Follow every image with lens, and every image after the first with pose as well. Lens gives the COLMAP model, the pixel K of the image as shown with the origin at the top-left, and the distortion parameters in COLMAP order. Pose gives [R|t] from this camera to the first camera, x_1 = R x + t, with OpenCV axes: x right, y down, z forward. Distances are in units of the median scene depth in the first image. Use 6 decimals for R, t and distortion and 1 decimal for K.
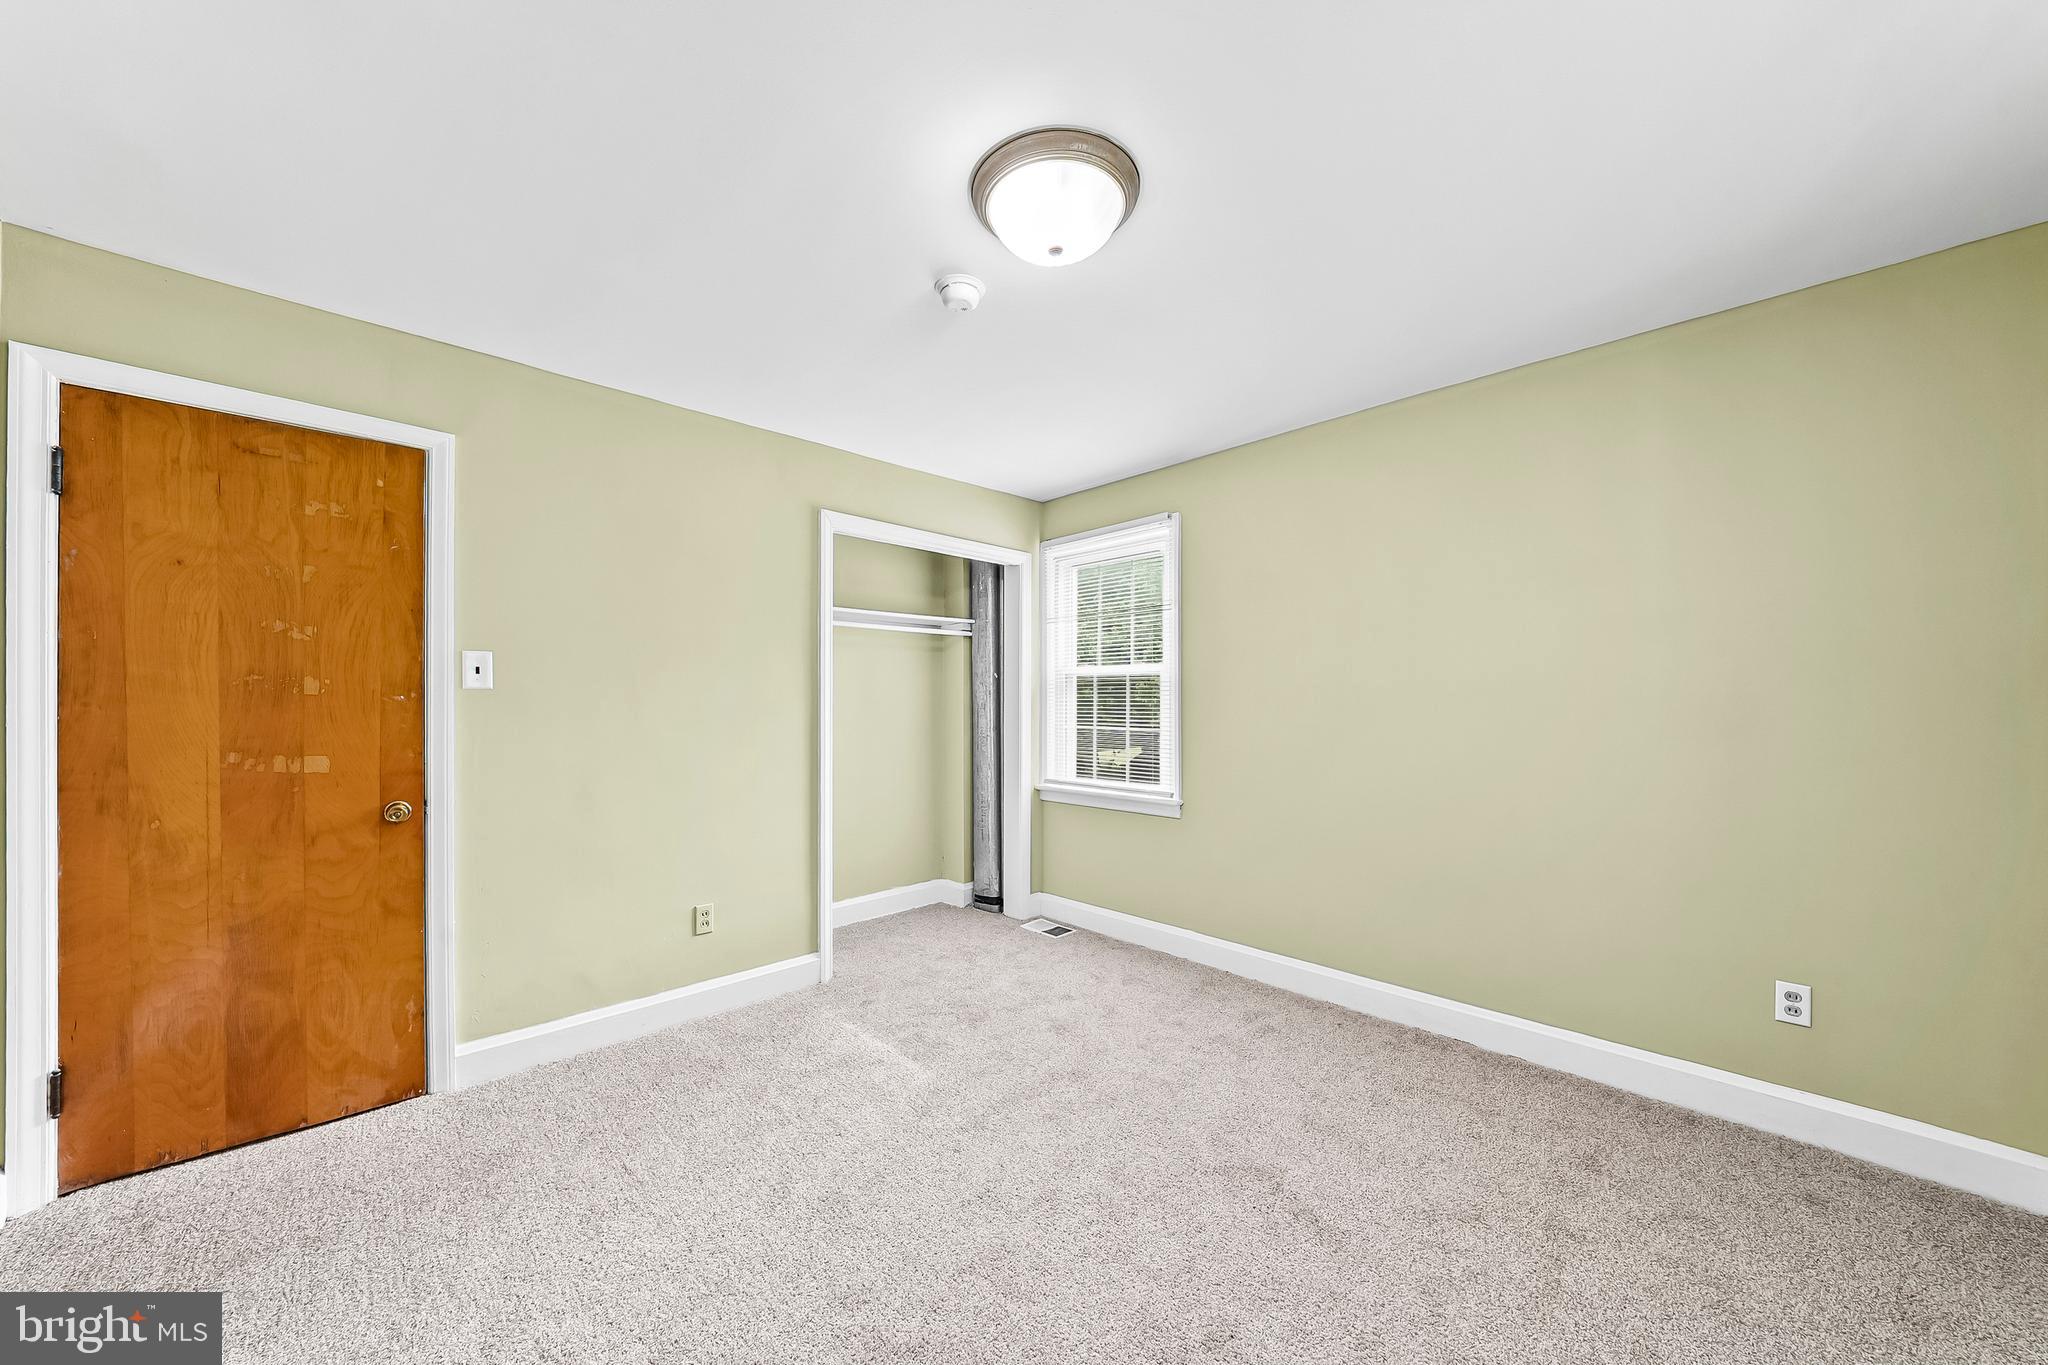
lens RADIAL K [[714.2, 0, 1012.6], [0, 714.2, 694.4], [0, 0, 1]] dist [0.007731, -0.000075]
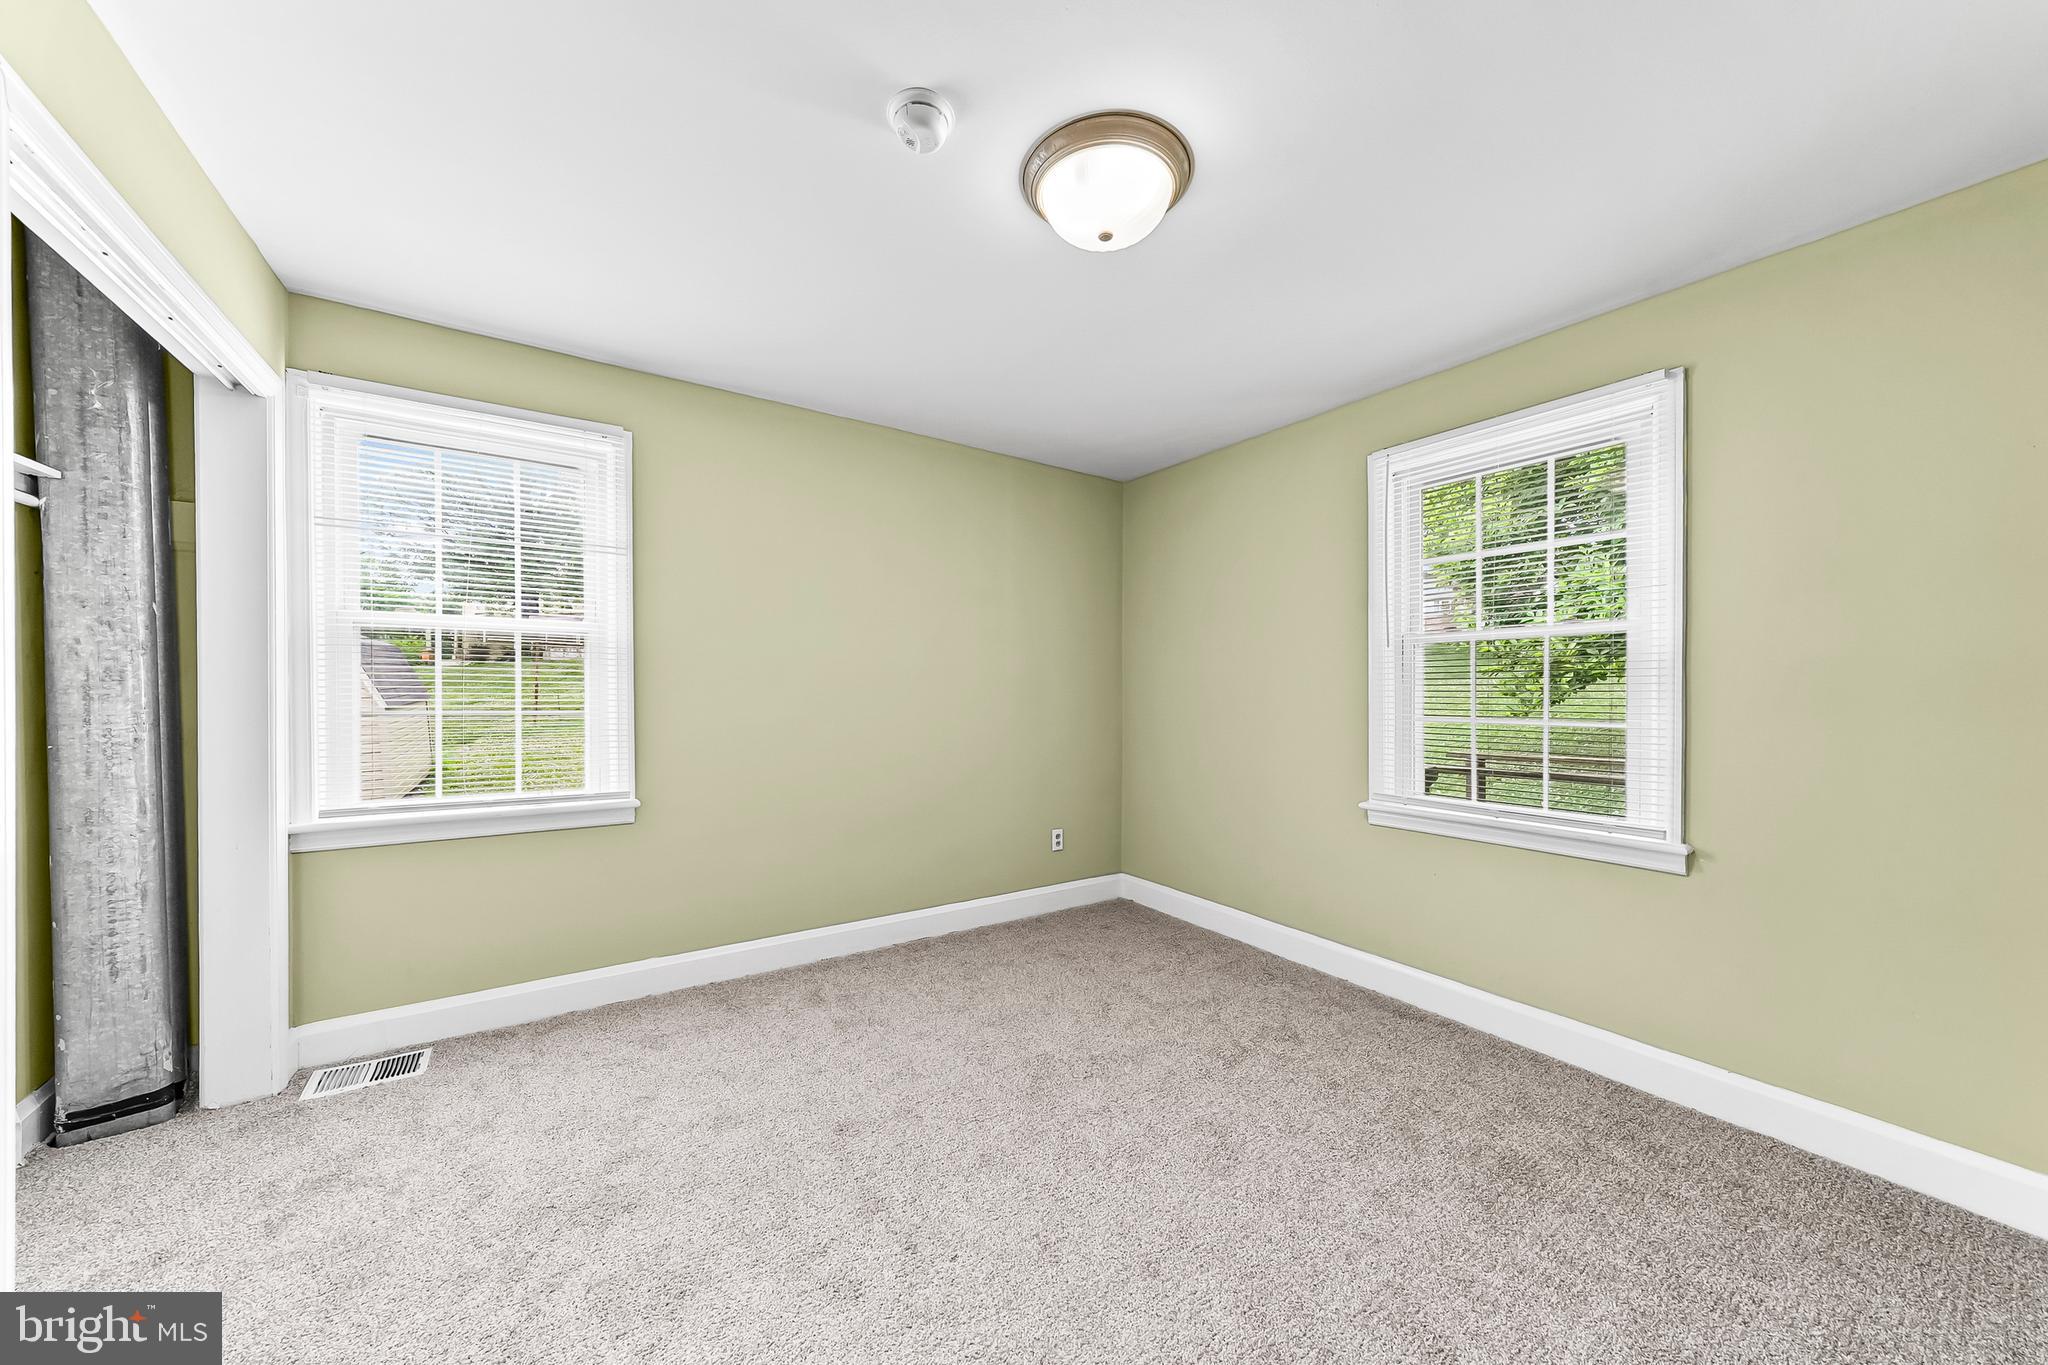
lens RADIAL K [[697.5, 0, 1024.0], [0, 697.5, 682.5], [0, 0, 1]] dist [0.009839, 0.000055]
pose [[0.181920, 0.009081, 0.983271, -0.432242], [-0.024686, 0.999684, -0.004665, 0.011203], [-0.983003, -0.023425, 0.182087, 0.427402]]
